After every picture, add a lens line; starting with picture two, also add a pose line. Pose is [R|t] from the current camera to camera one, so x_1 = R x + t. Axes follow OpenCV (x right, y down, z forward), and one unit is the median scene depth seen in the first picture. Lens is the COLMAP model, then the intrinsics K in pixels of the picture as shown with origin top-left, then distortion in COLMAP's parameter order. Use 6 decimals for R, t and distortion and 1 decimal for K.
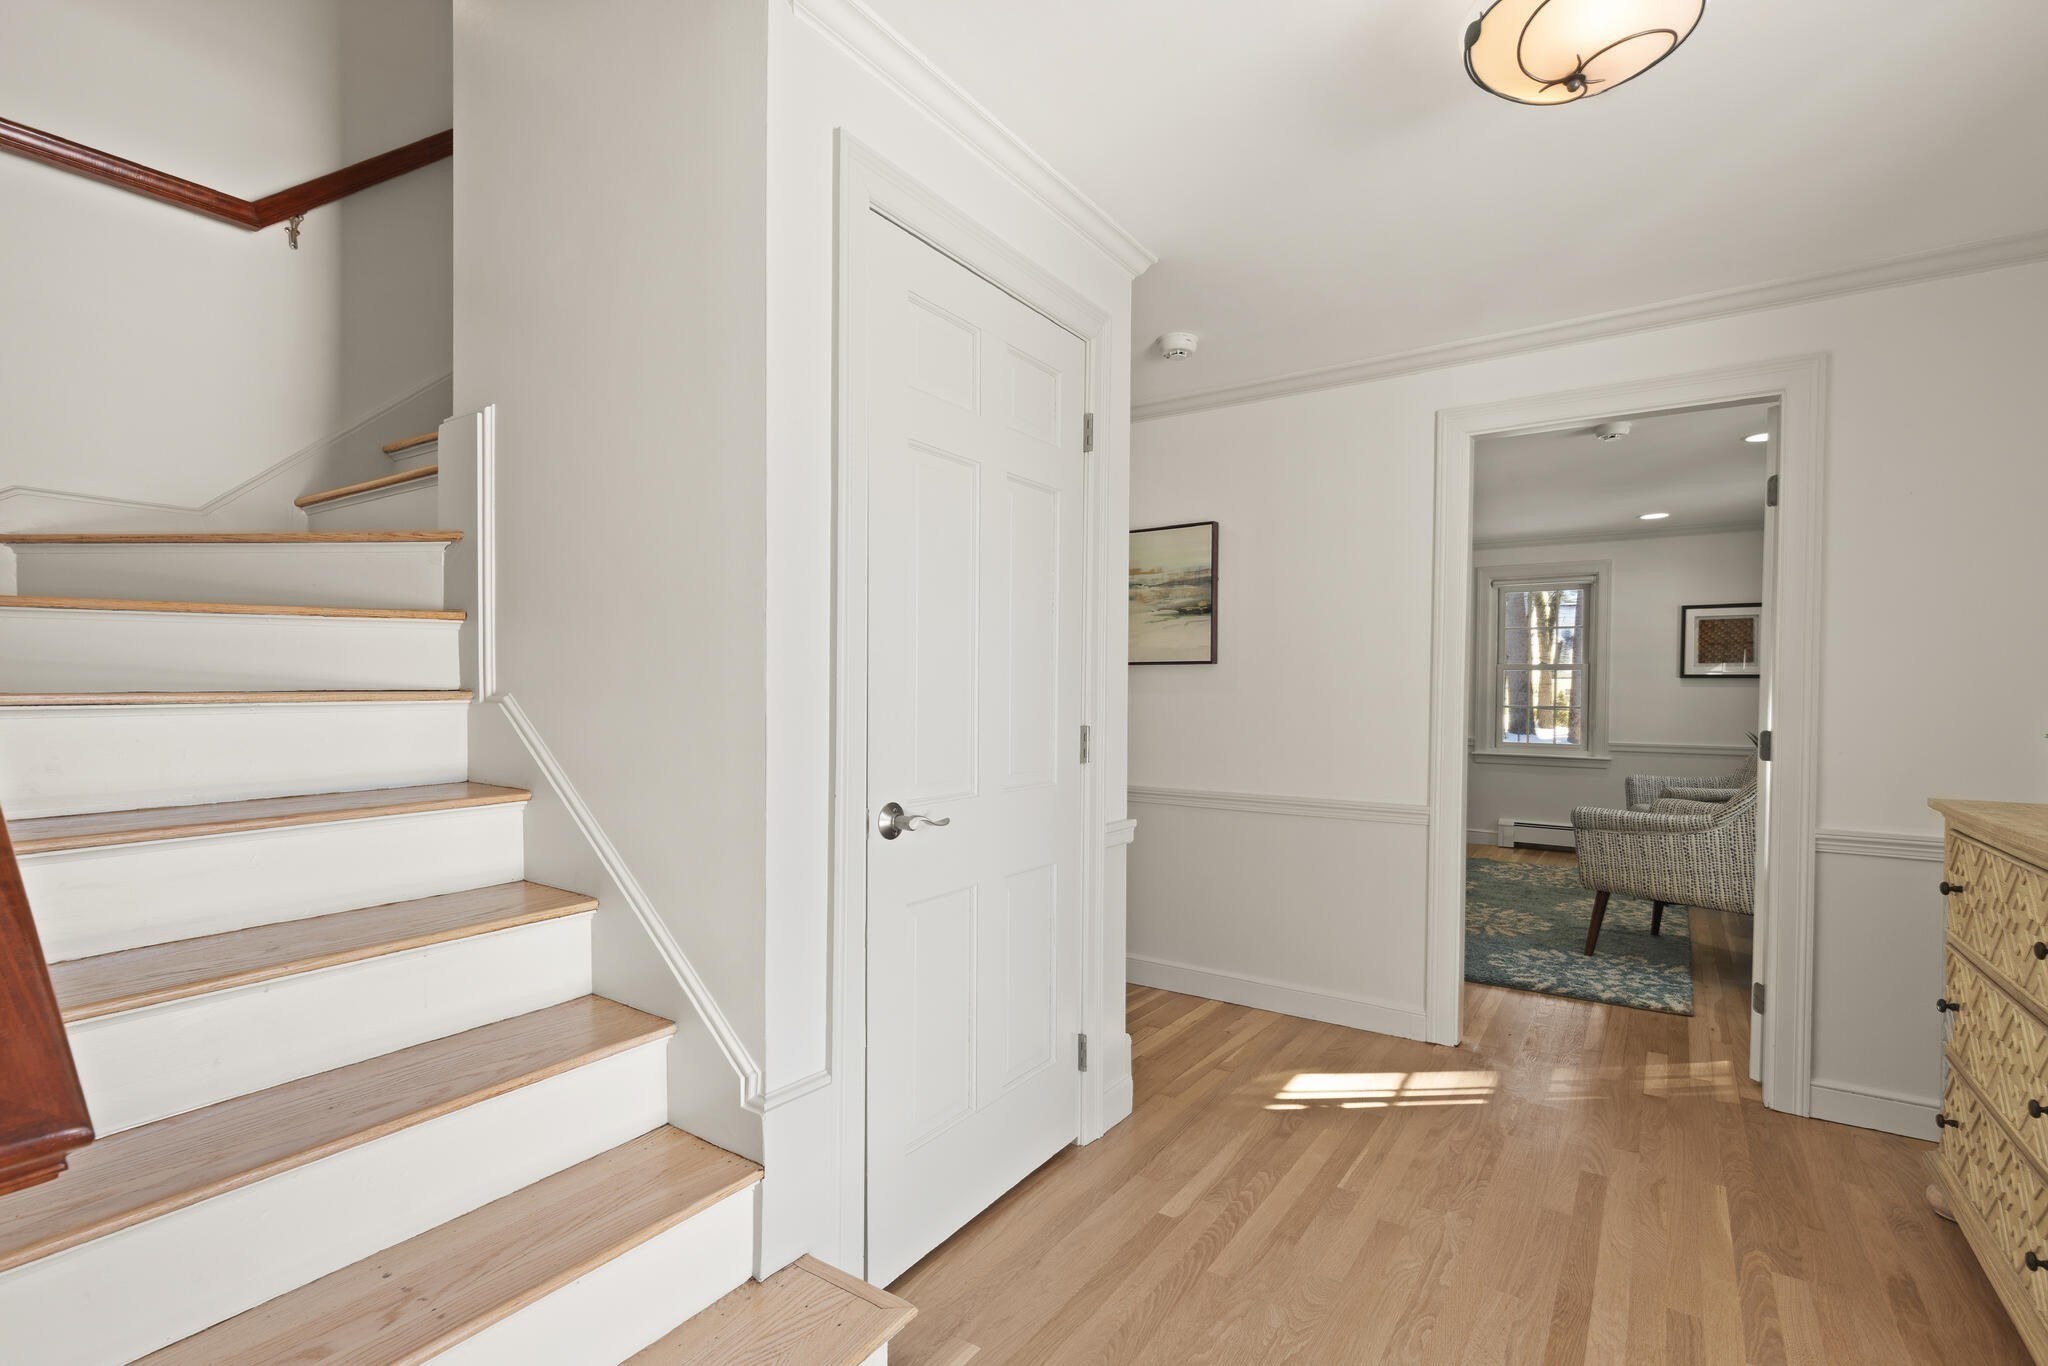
lens RADIAL K [[936.5, 0, 1026.4], [0, 936.5, 709.1], [0, 0, 1]] dist [-0.000313, 0.001367]
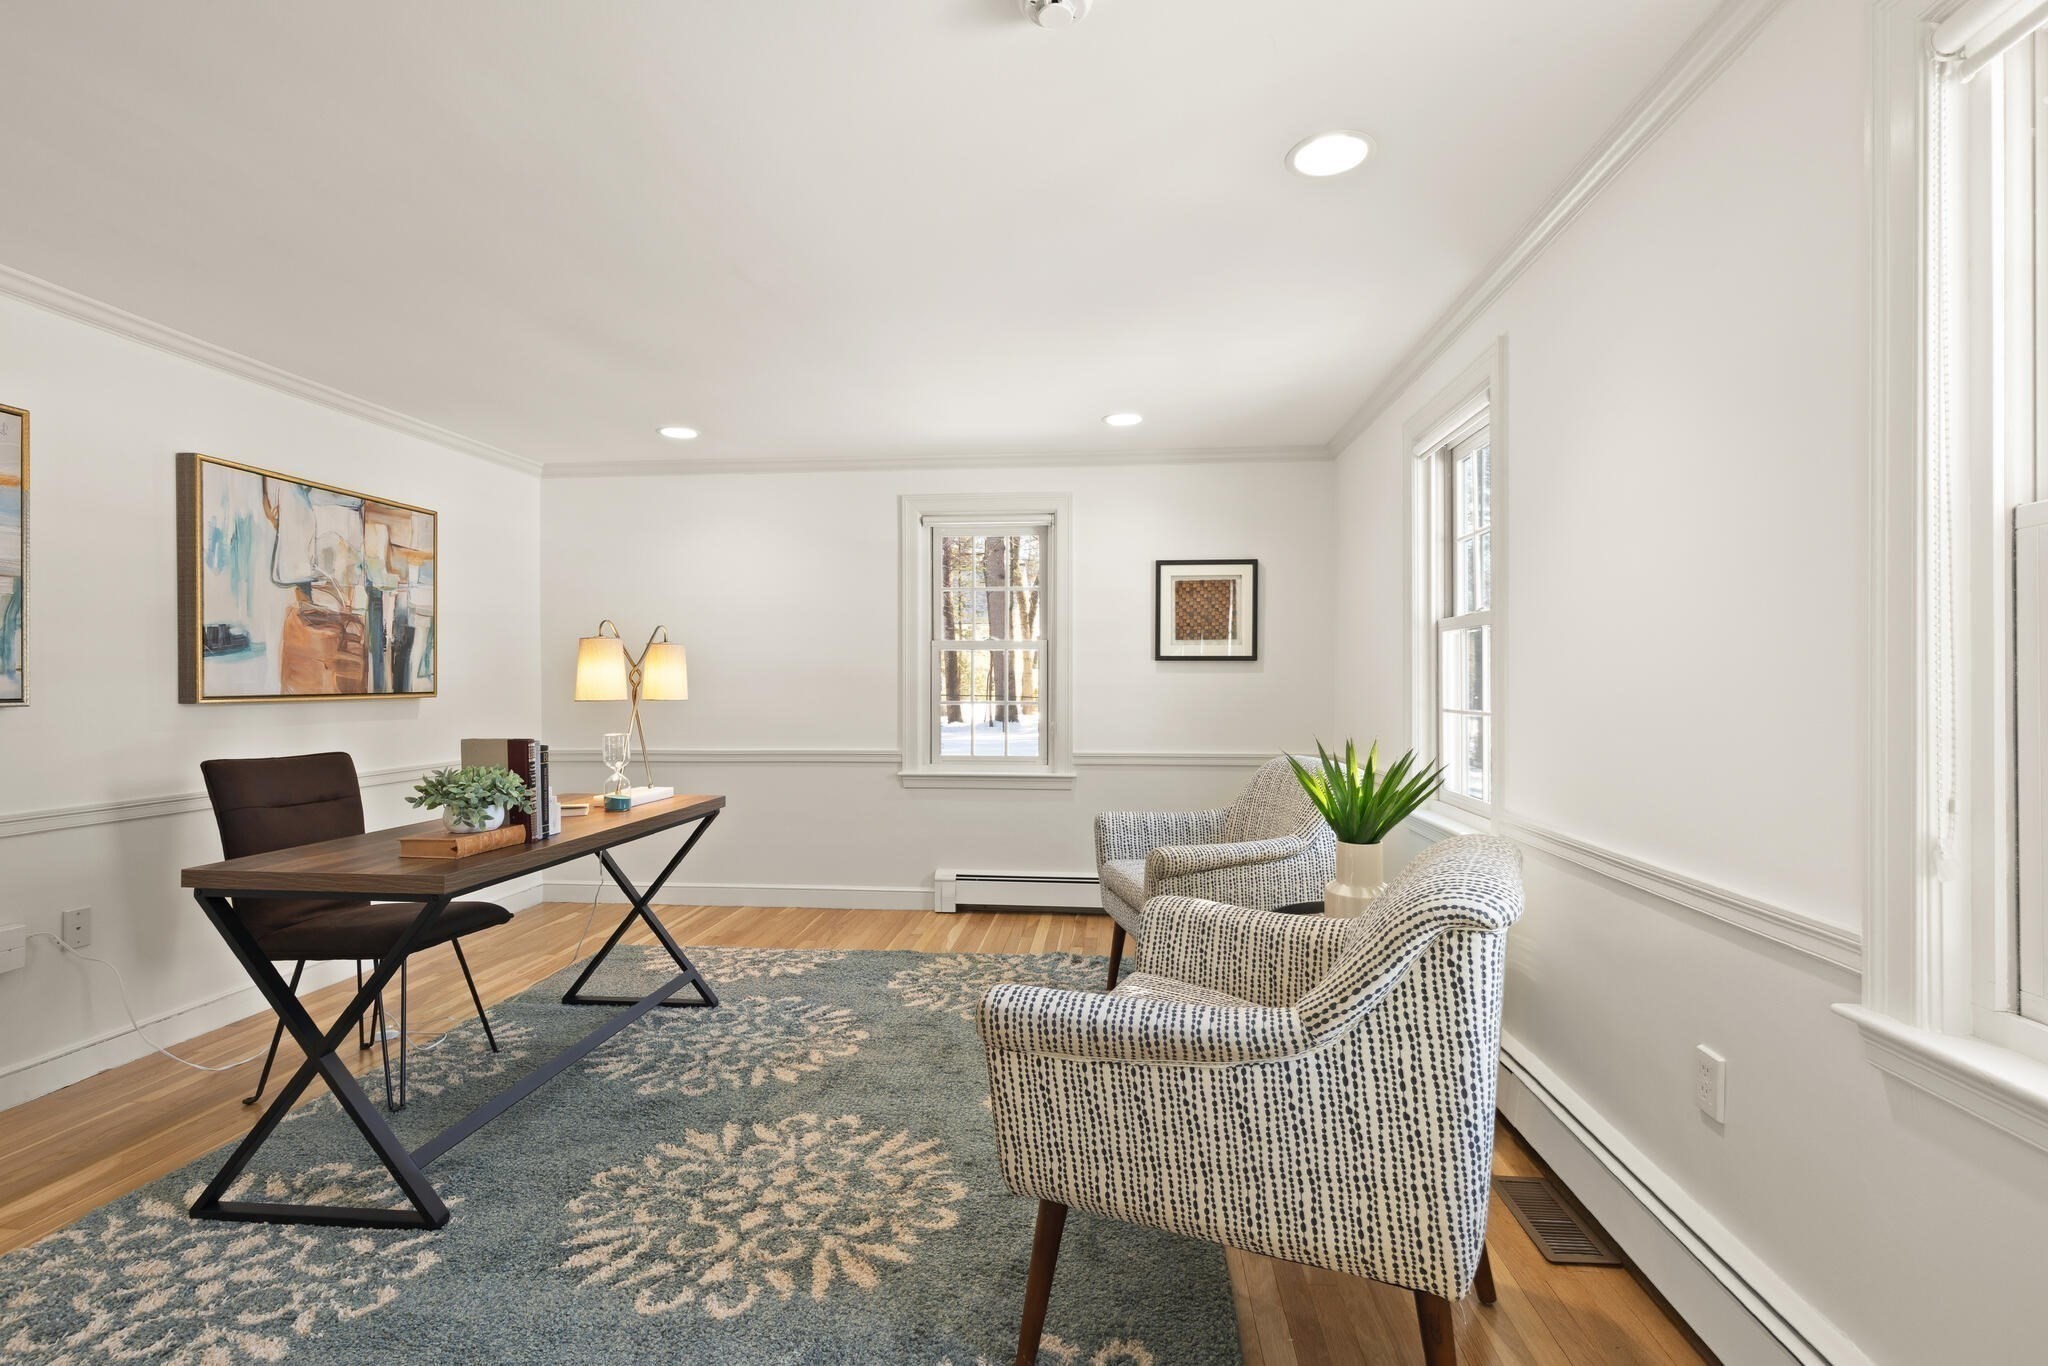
lens RADIAL K [[936.5, 0, 1026.7], [0, 936.5, 679.7], [0, 0, 1]] dist [-0.000313, 0.001367]
pose [[0.877064, -0.004789, 0.480350, 0.266061], [0.015097, 0.999731, -0.017600, -0.007418], [-0.480137, 0.022688, 0.876900, 0.418253]]
